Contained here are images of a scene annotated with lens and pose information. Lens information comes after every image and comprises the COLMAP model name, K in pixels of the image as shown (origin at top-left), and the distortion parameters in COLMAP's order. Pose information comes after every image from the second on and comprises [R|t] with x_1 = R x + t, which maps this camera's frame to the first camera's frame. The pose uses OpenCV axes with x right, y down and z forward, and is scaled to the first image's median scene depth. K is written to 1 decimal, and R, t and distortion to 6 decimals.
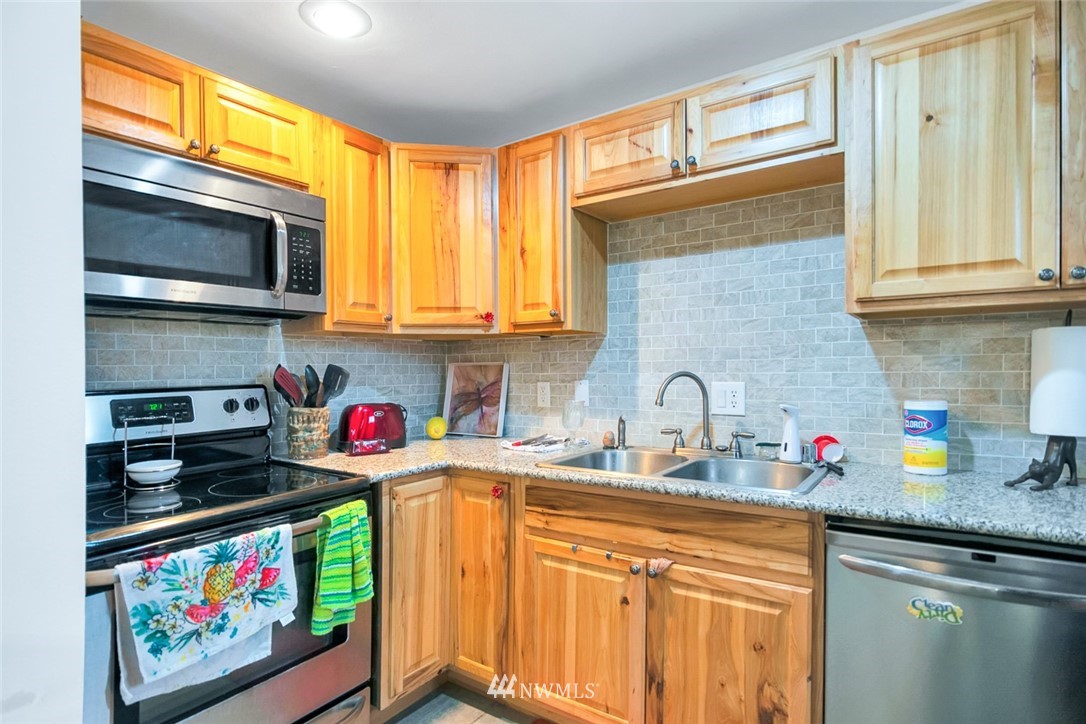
lens RADIAL K [[572.1, 0, 534.9], [0, 572.1, 380.9], [0, 0, 1]] dist [-0.015959, 0.000628]
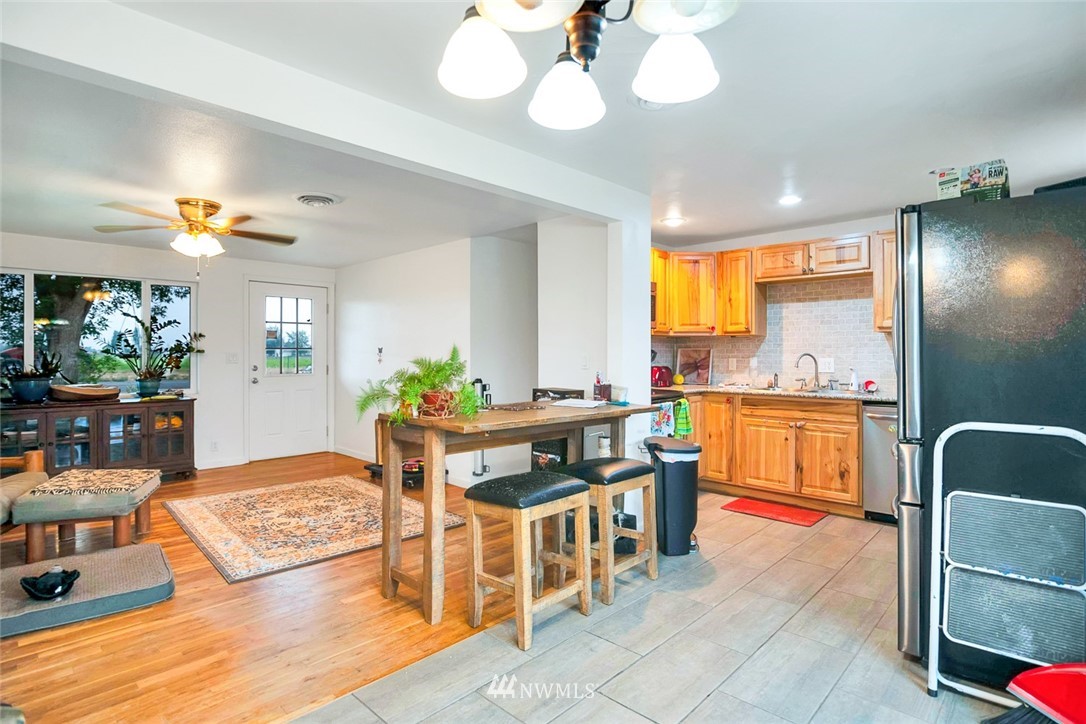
lens RADIAL K [[553.0, 0, 539.2], [0, 553.0, 344.8], [0, 0, 1]] dist [-0.016299, -0.000381]
pose [[0.989459, 0.009773, -0.144484, -0.540477], [-0.015154, 0.999230, -0.036193, 0.050829], [0.144019, 0.038001, 0.988845, -1.511942]]
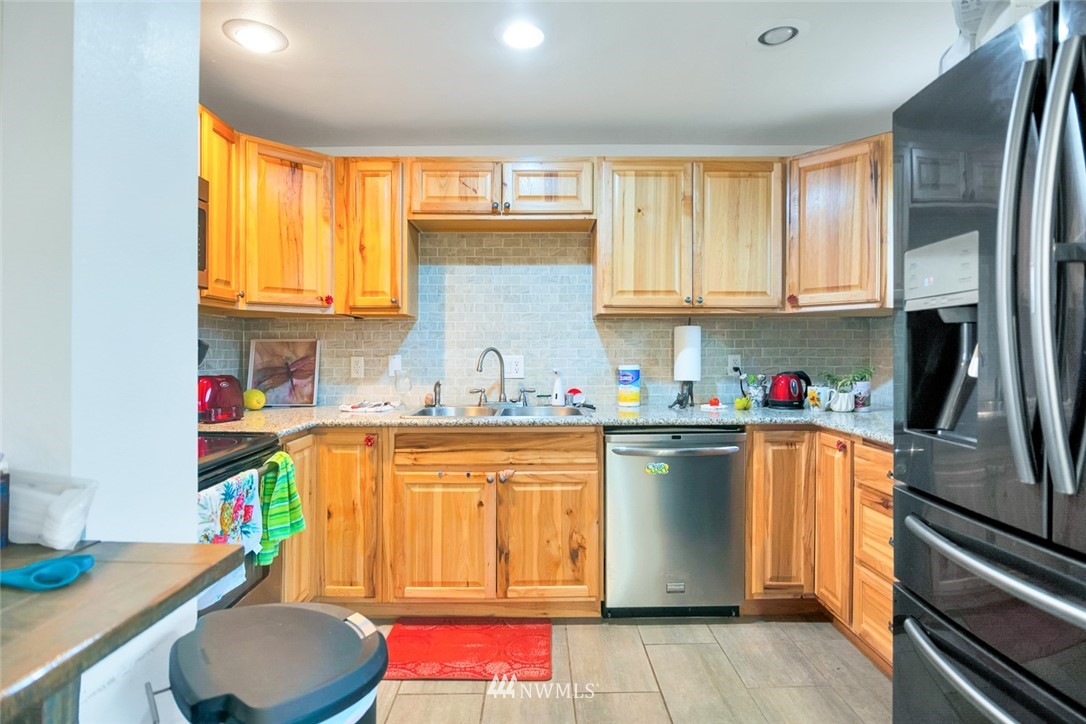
lens RADIAL K [[559.9, 0, 545.8], [0, 559.9, 352.3], [0, 0, 1]] dist [-0.018639, -0.000307]
pose [[0.808486, 0.009547, 0.588437, -0.480604], [0.005969, 0.999684, -0.024419, 0.032376], [-0.588484, 0.023255, 0.808174, -0.222008]]
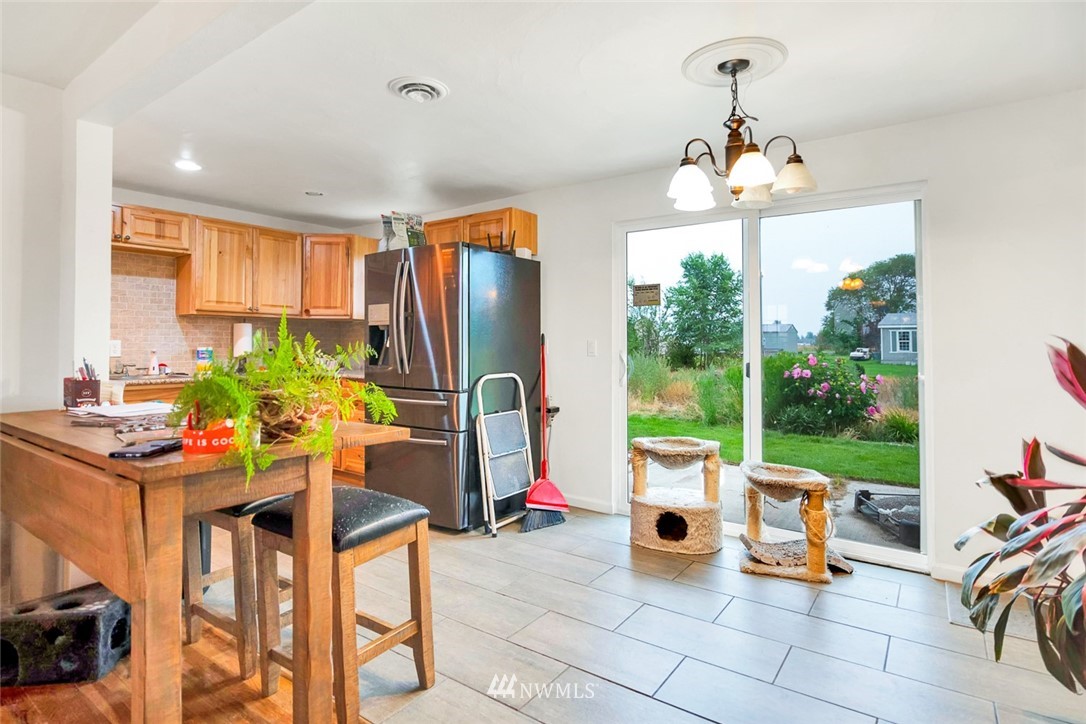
lens RADIAL K [[555.3, 0, 538.2], [0, 555.3, 330.5], [0, 0, 1]] dist [-0.046663, -0.000123]
pose [[0.006070, 0.029710, 0.999540, -1.708013], [0.018668, 0.999381, -0.029818, 0.057039], [-0.999807, 0.018841, 0.005512, -0.552835]]
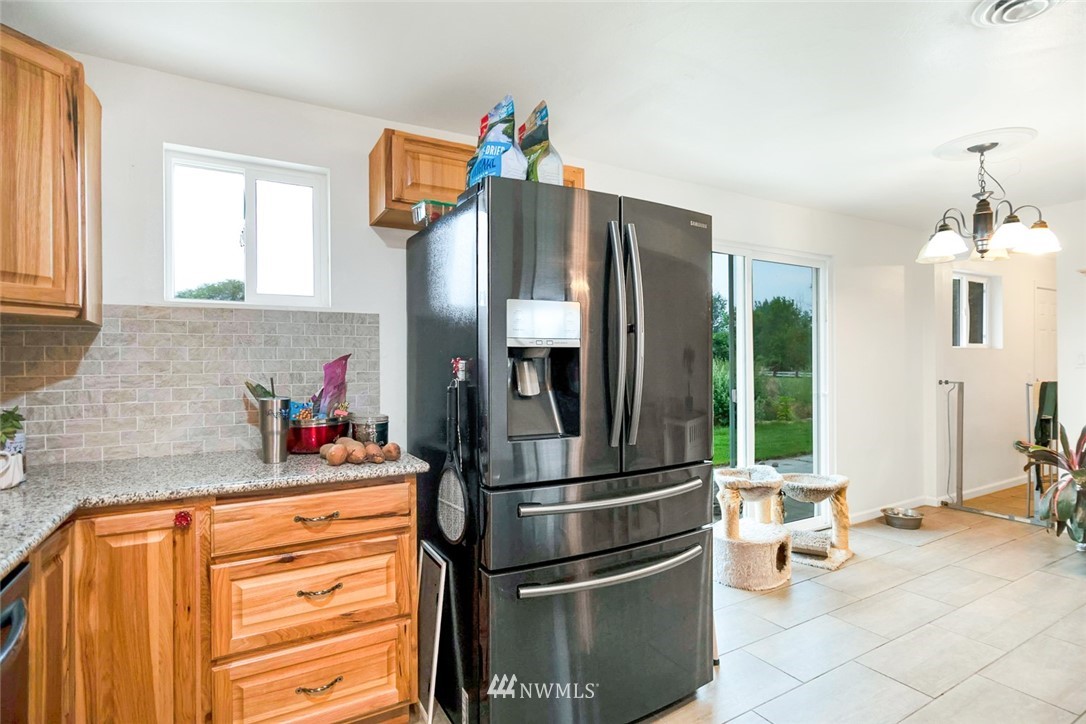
lens RADIAL K [[544.5, 0, 540.7], [0, 544.5, 361.0], [0, 0, 1]] dist [-0.013159, -0.000035]
pose [[-0.906756, 0.018357, 0.421256, -0.121333], [0.027049, 0.999527, 0.014666, -0.019755], [-0.420787, 0.024693, -0.906823, 0.783861]]
